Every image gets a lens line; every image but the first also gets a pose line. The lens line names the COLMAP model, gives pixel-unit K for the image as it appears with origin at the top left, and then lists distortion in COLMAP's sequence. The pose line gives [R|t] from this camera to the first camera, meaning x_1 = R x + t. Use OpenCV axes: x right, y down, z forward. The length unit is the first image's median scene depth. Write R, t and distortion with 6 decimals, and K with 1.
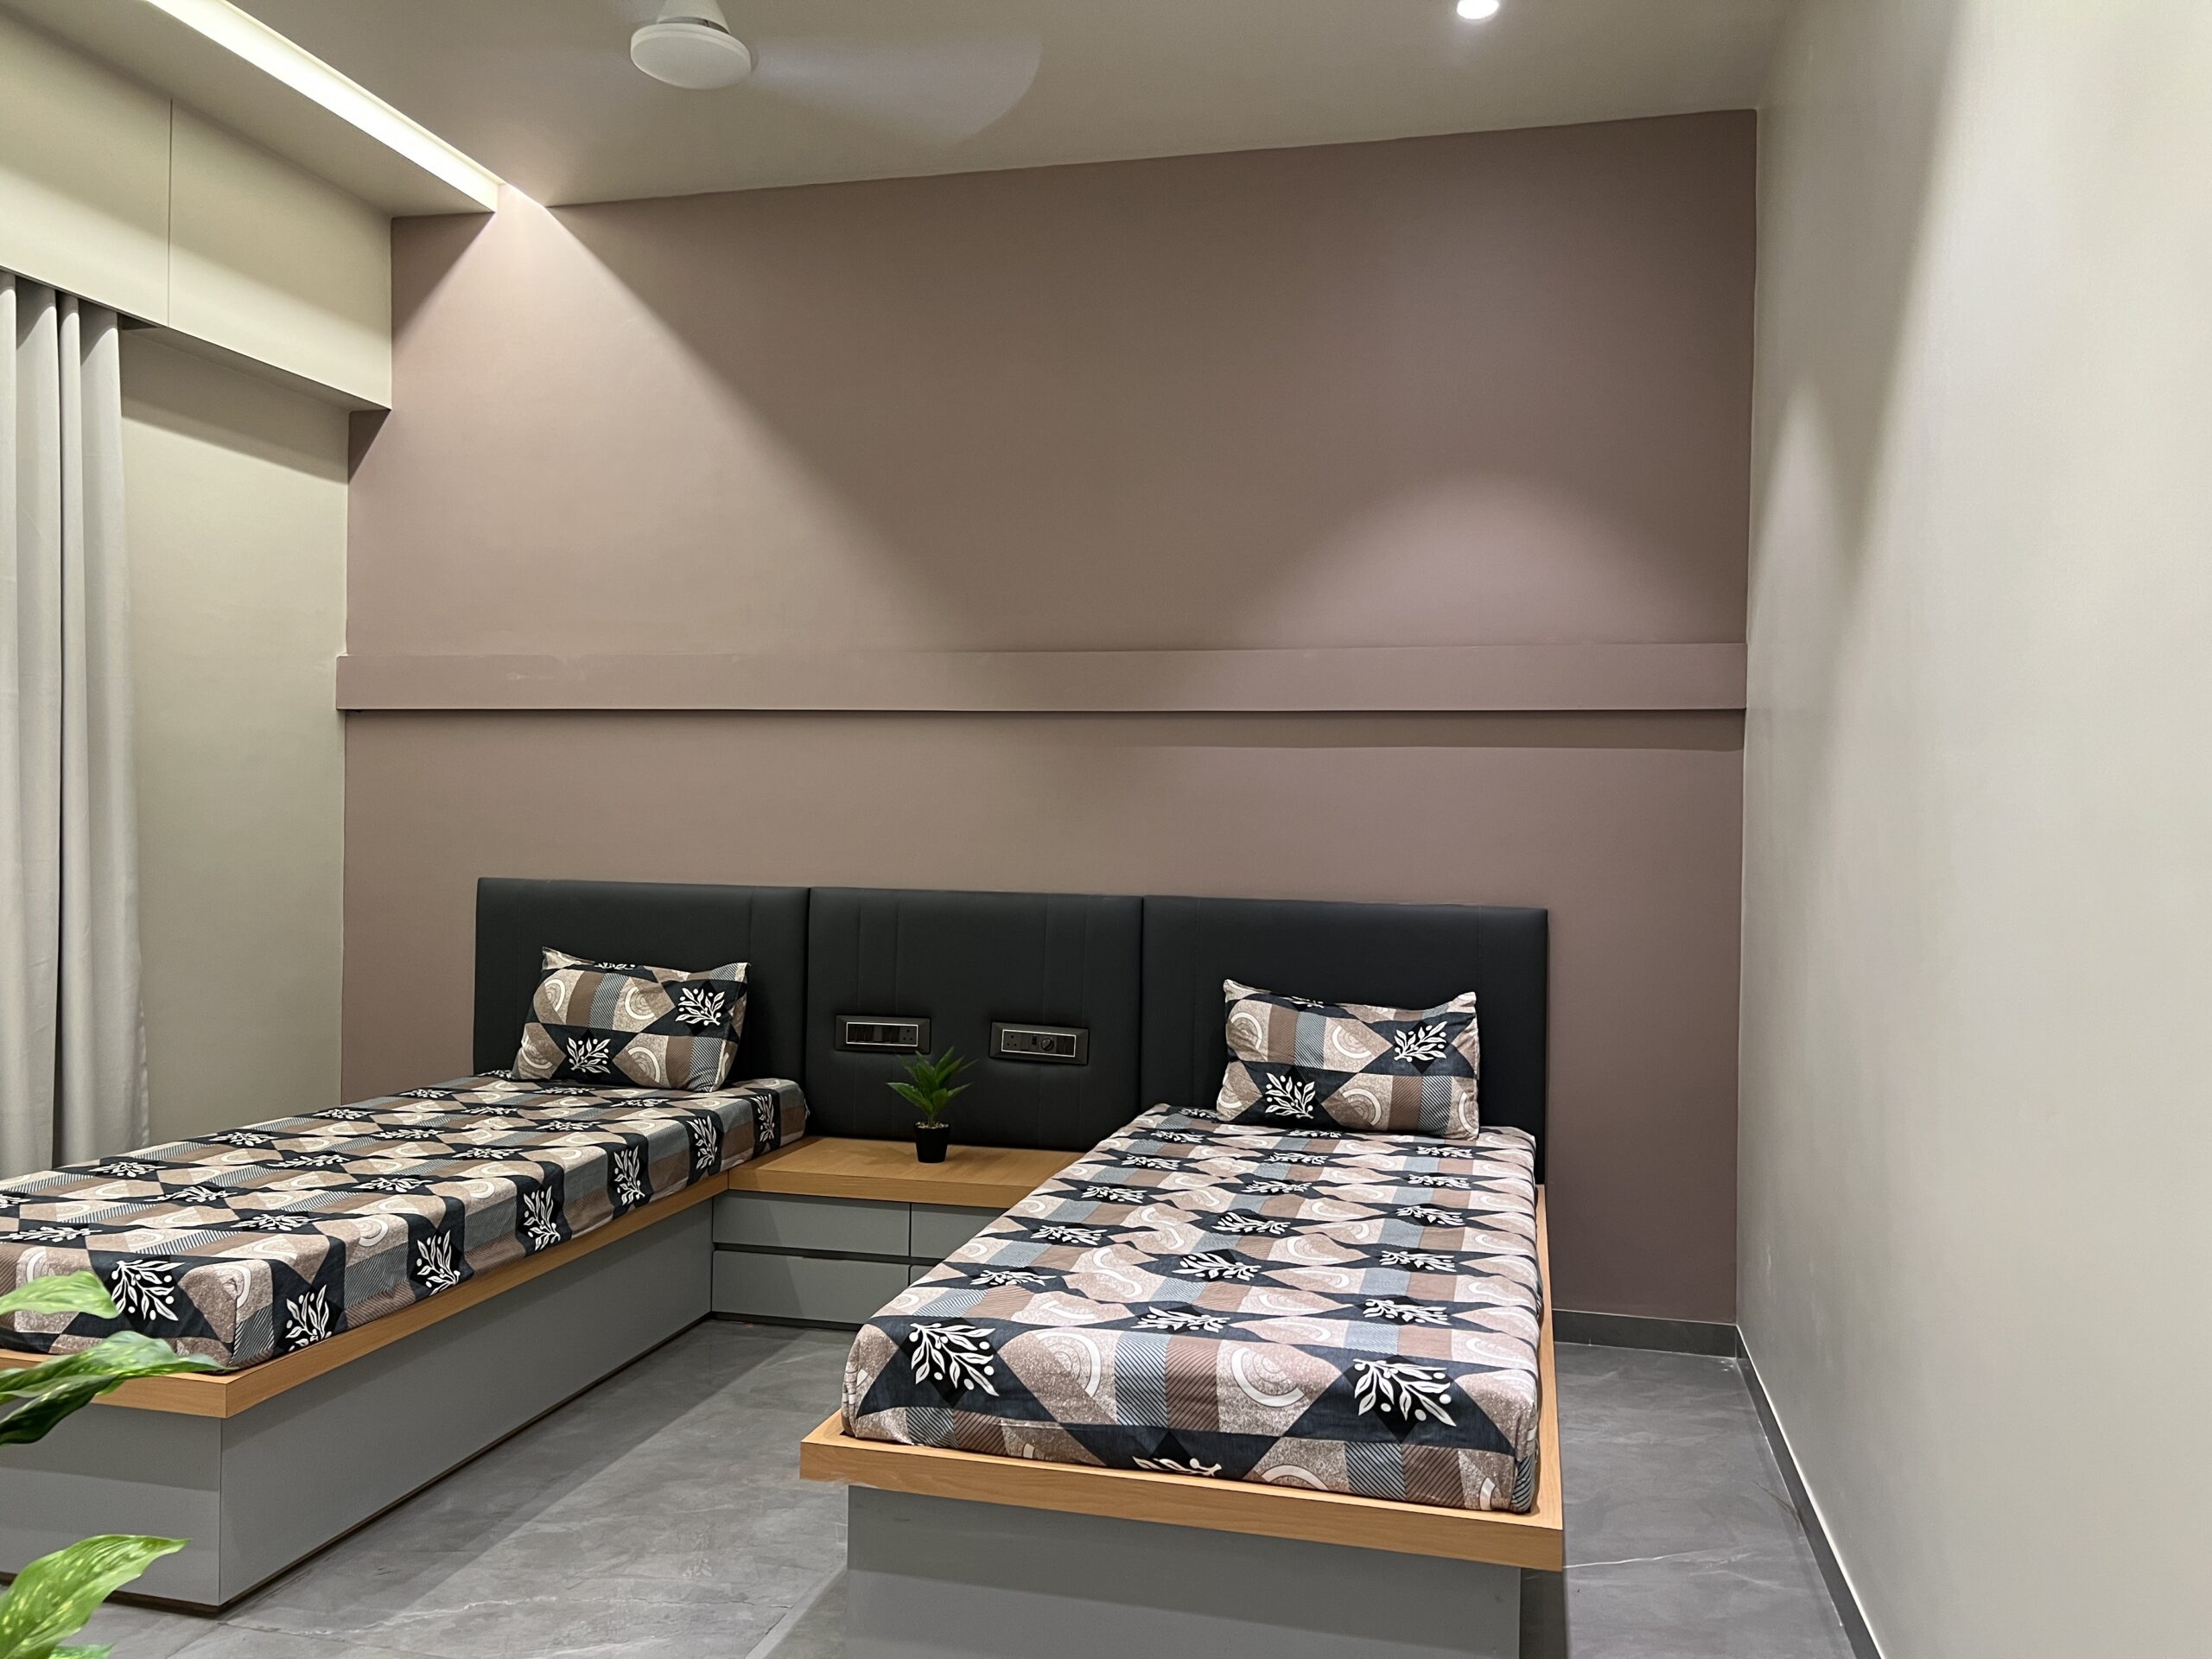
lens RADIAL K [[1658.8, 0, 1104.1], [0, 1658.8, 840.2], [0, 0, 1]] dist [0.013223, -0.005204]
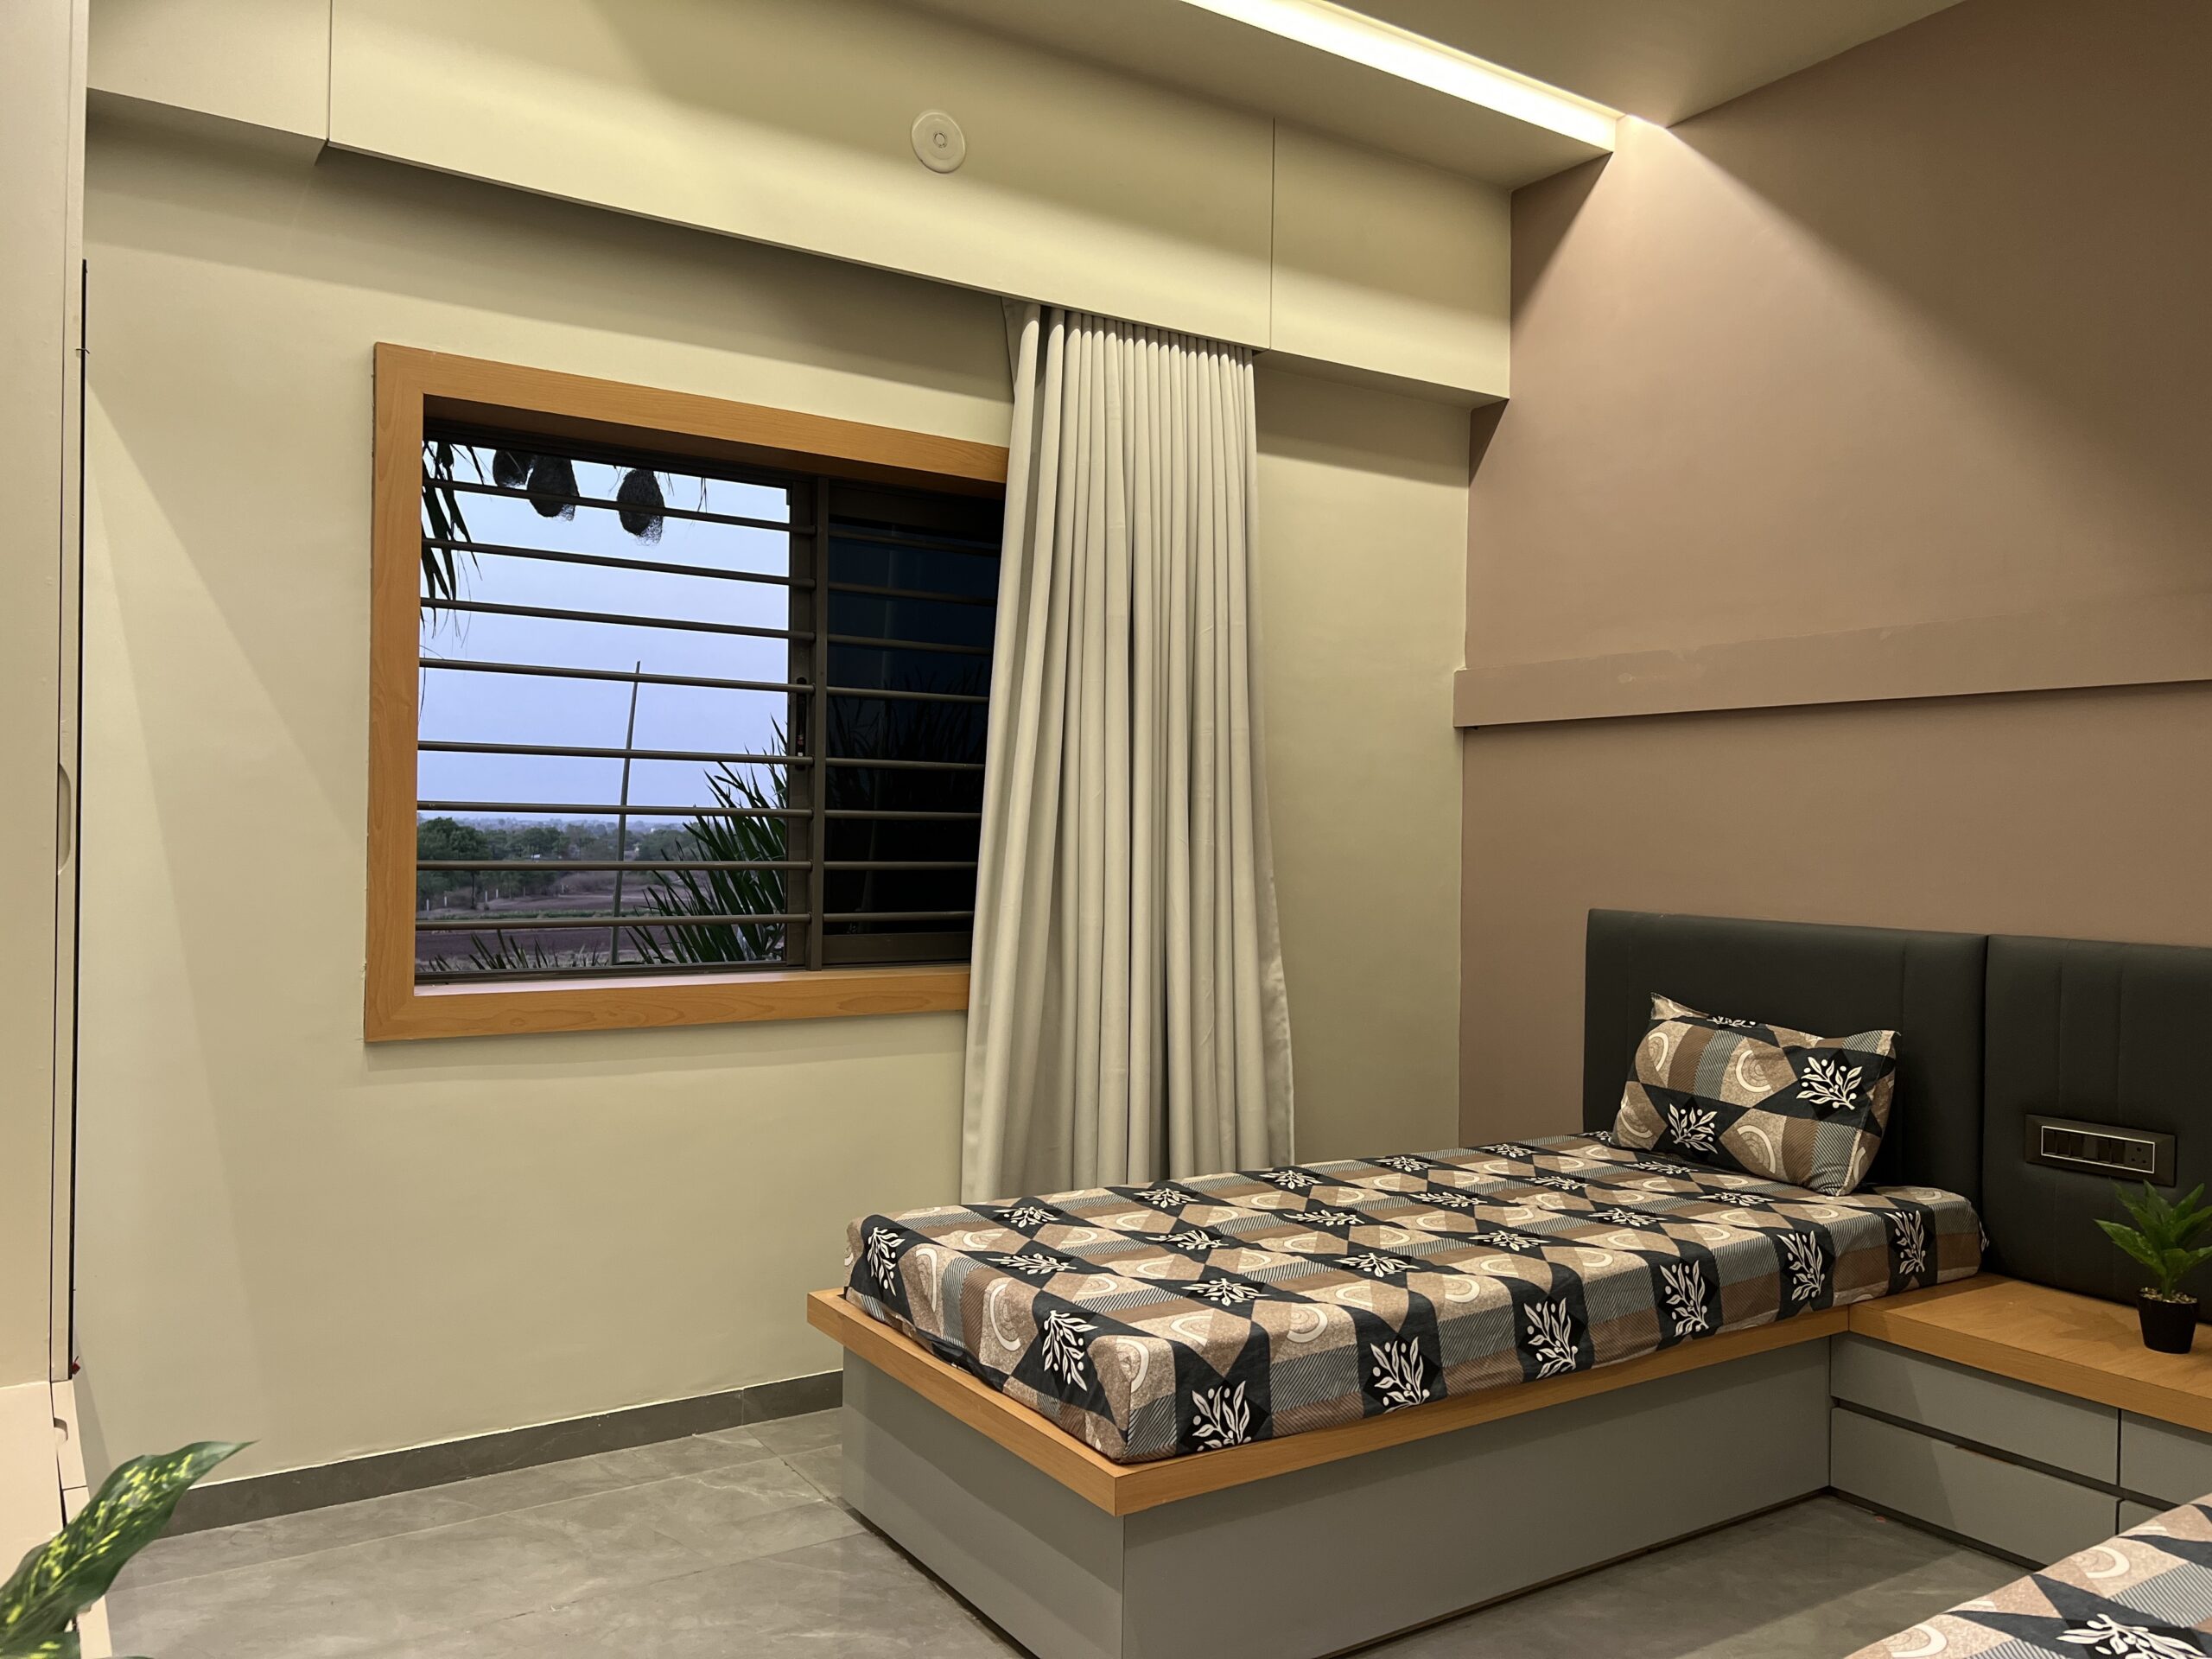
lens RADIAL K [[1658.8, 0, 1104.1], [0, 1658.8, 840.2], [0, 0, 1]] dist [0.013223, -0.005204]
pose [[0.732677, -0.000241, -0.680576, 0.038635], [-0.011127, 0.999862, -0.012332, -0.000222], [0.680485, 0.016608, 0.732574, 0.196265]]
